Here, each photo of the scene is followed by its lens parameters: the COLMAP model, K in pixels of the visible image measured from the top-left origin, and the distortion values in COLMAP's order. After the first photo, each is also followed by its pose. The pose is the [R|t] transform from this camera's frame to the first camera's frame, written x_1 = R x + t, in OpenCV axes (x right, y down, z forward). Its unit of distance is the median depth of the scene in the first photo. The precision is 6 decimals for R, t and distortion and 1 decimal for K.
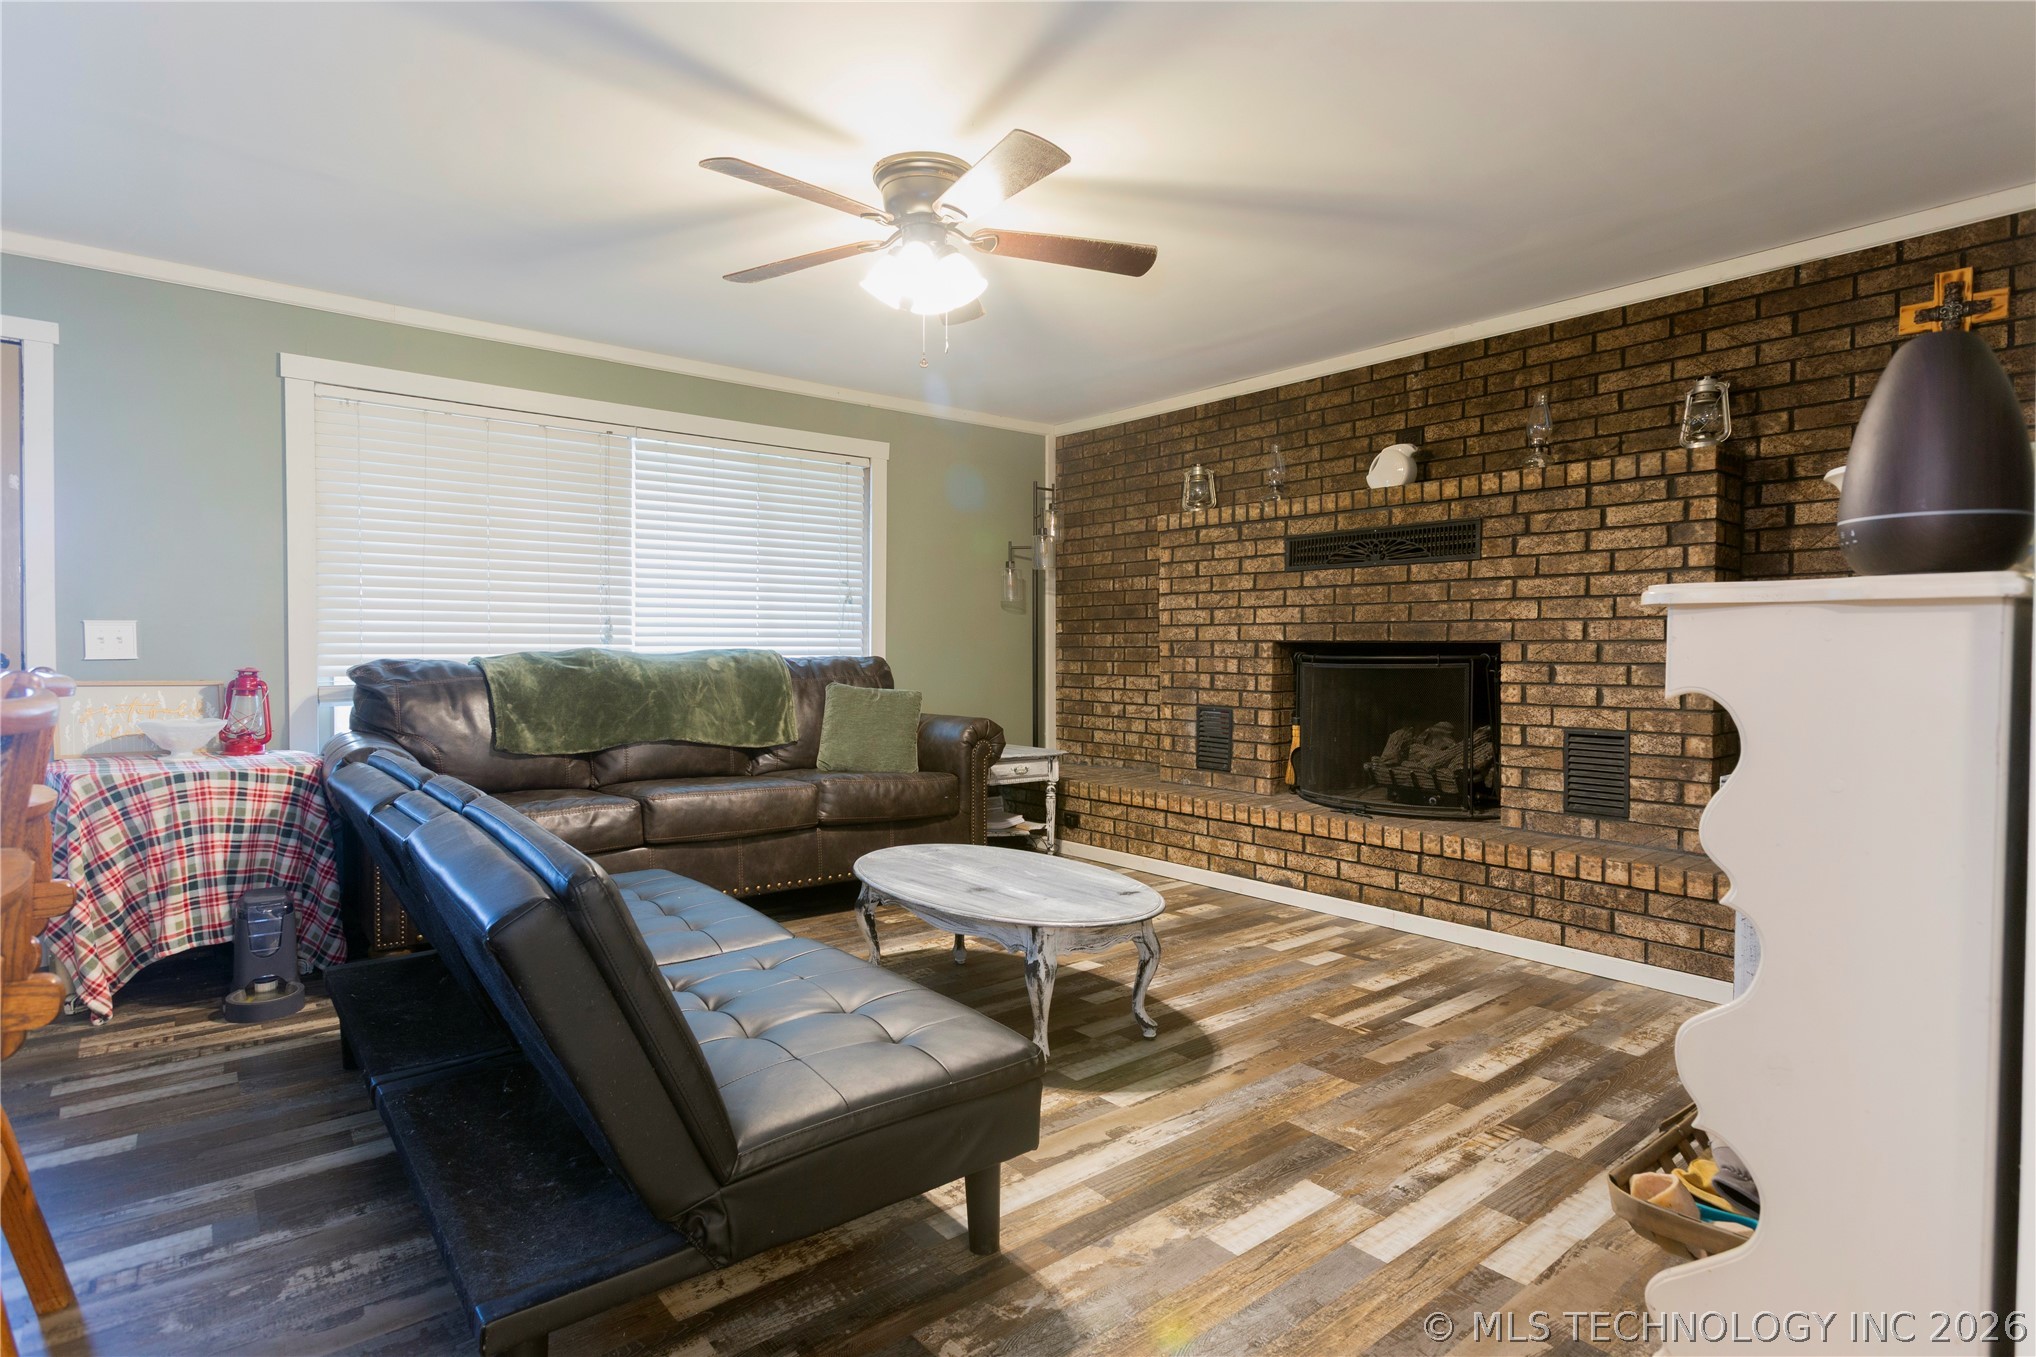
lens RADIAL K [[1041.1, 0, 1022.9], [0, 1041.1, 672.0], [0, 0, 1]] dist [-0.017522, 0.012516]
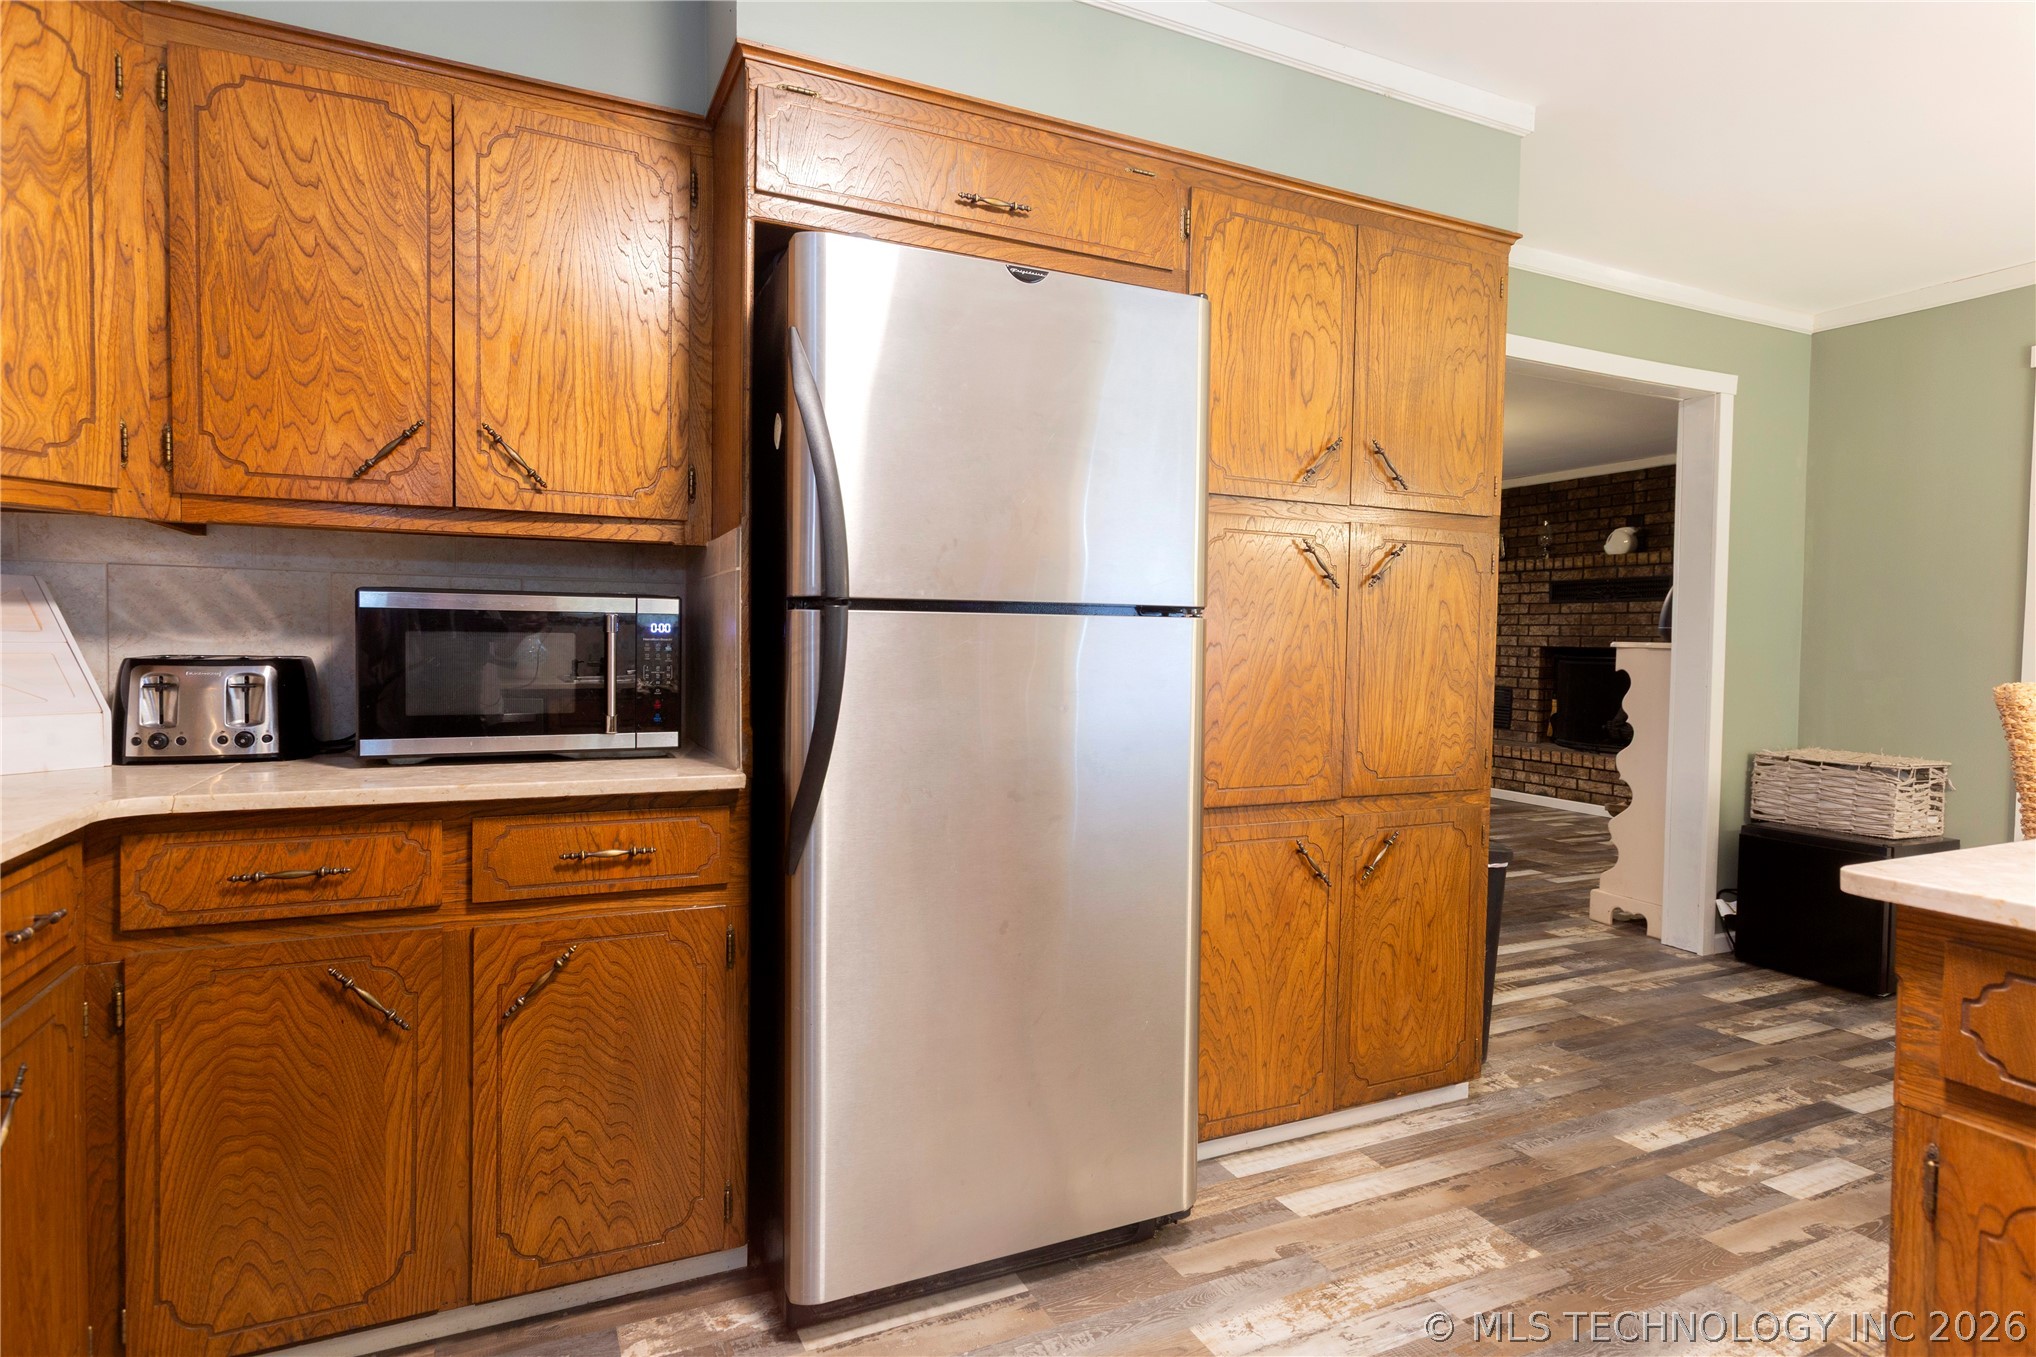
lens RADIAL K [[1041.1, 0, 1022.9], [0, 1041.1, 672.0], [0, 0, 1]] dist [-0.017522, 0.012516]
pose [[0.966622, 0.019249, -0.255483, -0.126791], [-0.017025, 0.999795, 0.010916, 0.005895], [0.255641, -0.006202, 0.966752, -0.786557]]
